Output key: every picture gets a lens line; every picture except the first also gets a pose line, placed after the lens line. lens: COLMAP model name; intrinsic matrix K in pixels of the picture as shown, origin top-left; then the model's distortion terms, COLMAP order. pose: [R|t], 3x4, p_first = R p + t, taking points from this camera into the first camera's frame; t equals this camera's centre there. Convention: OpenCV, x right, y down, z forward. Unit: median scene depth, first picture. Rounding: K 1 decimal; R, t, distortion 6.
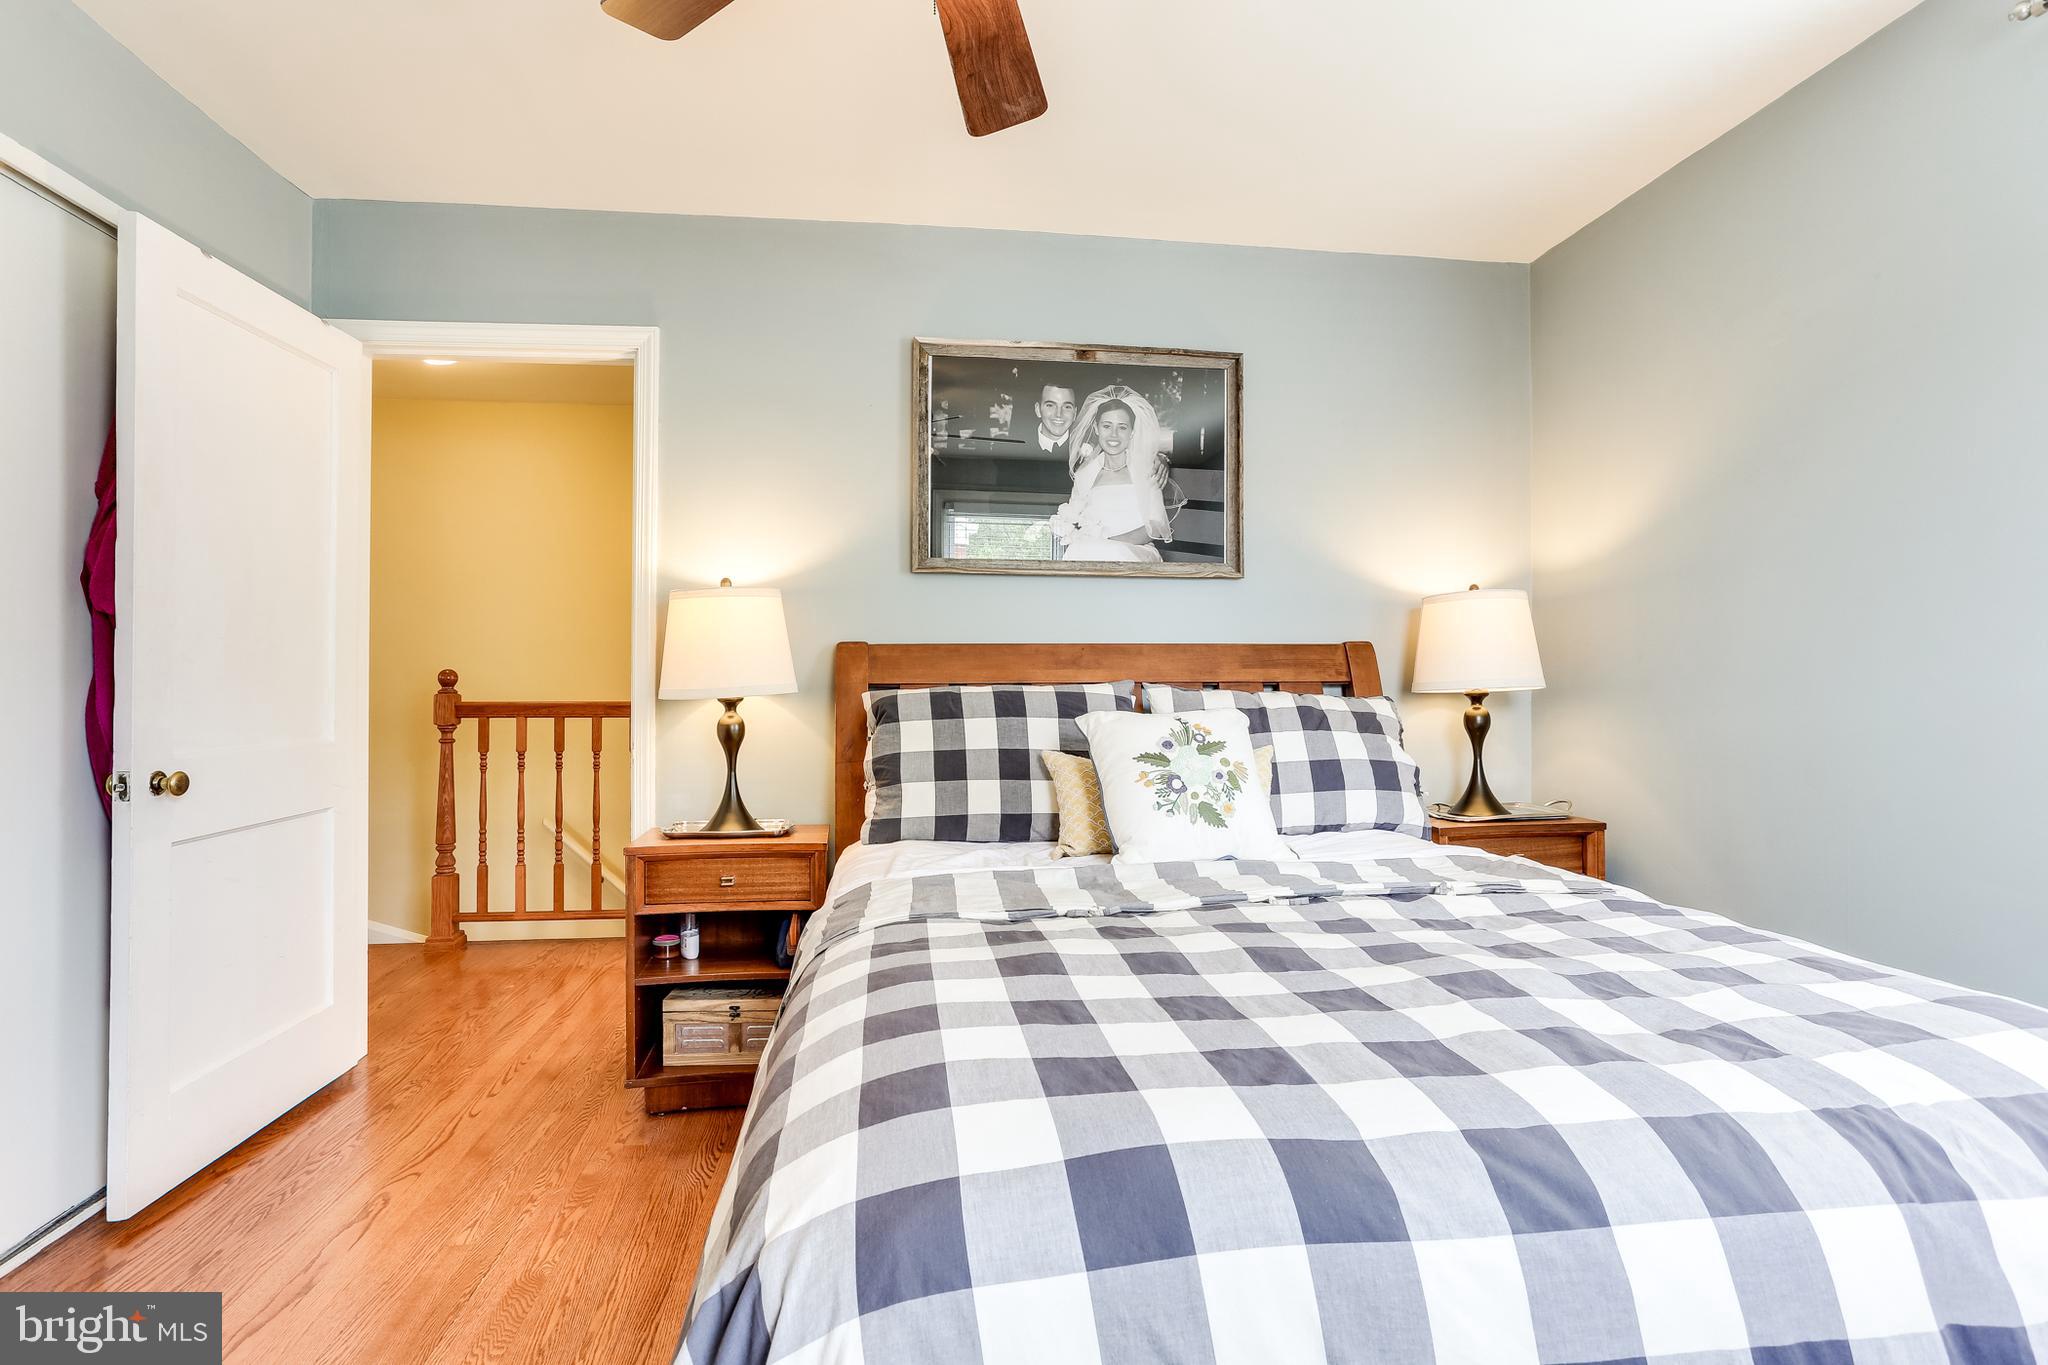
lens RADIAL K [[992.9, 0, 1024.0], [0, 992.9, 682.5], [0, 0, 1]] dist [-0.044420, 0.028256]
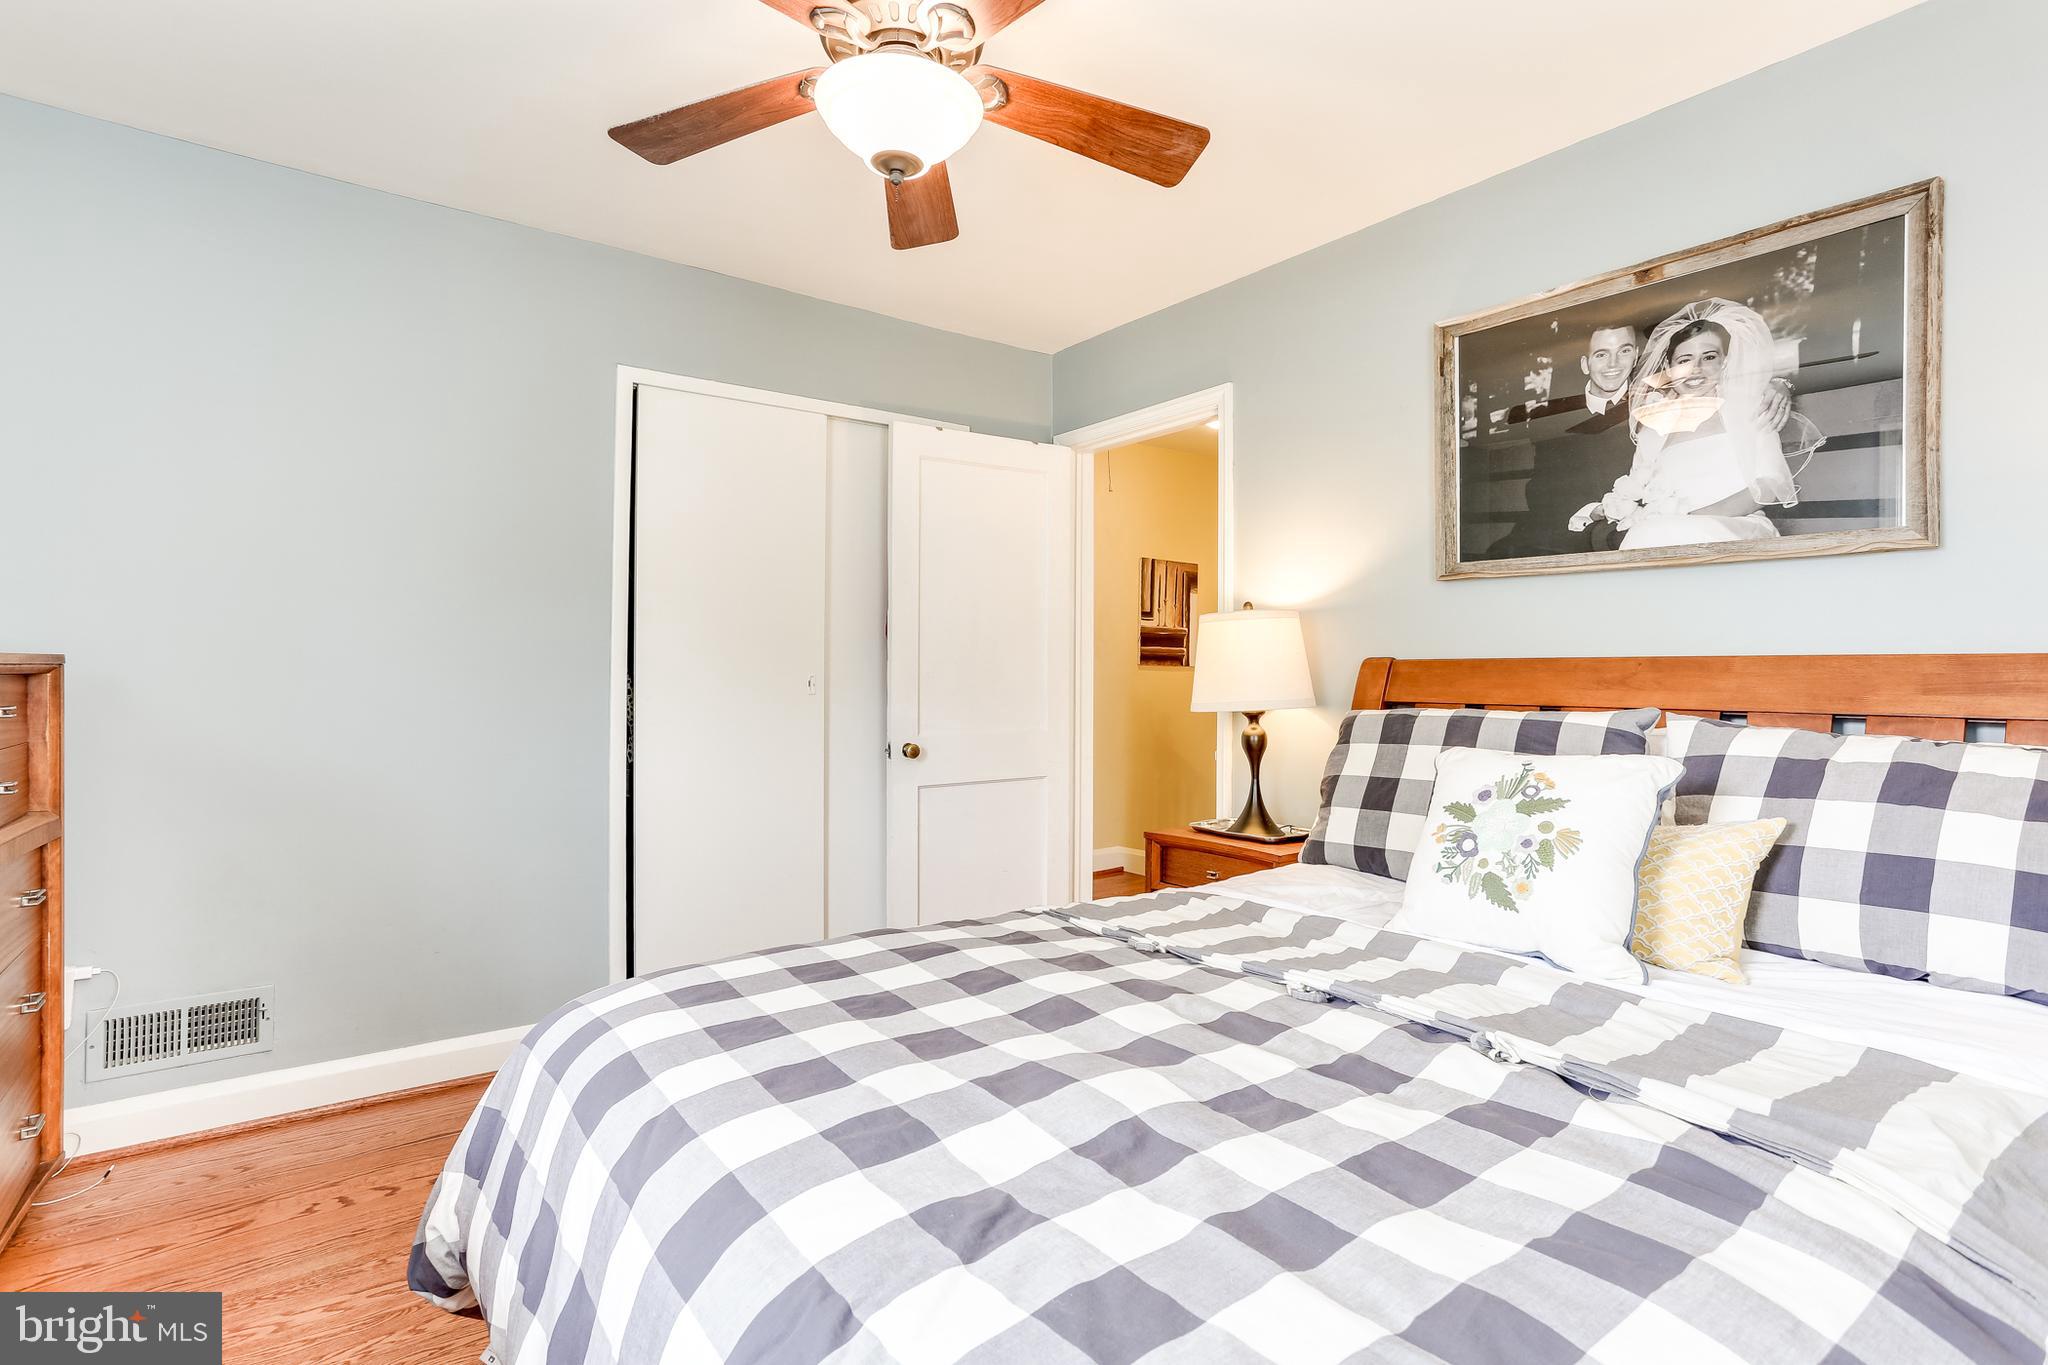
lens RADIAL K [[992.9, 0, 1024.0], [0, 992.9, 682.5], [0, 0, 1]] dist [-0.044420, 0.028256]
pose [[0.487879, 0.015314, -0.872777, 0.490689], [-0.005752, 0.999881, 0.014329, -0.027917], [0.872892, -0.001970, 0.487909, 0.219370]]
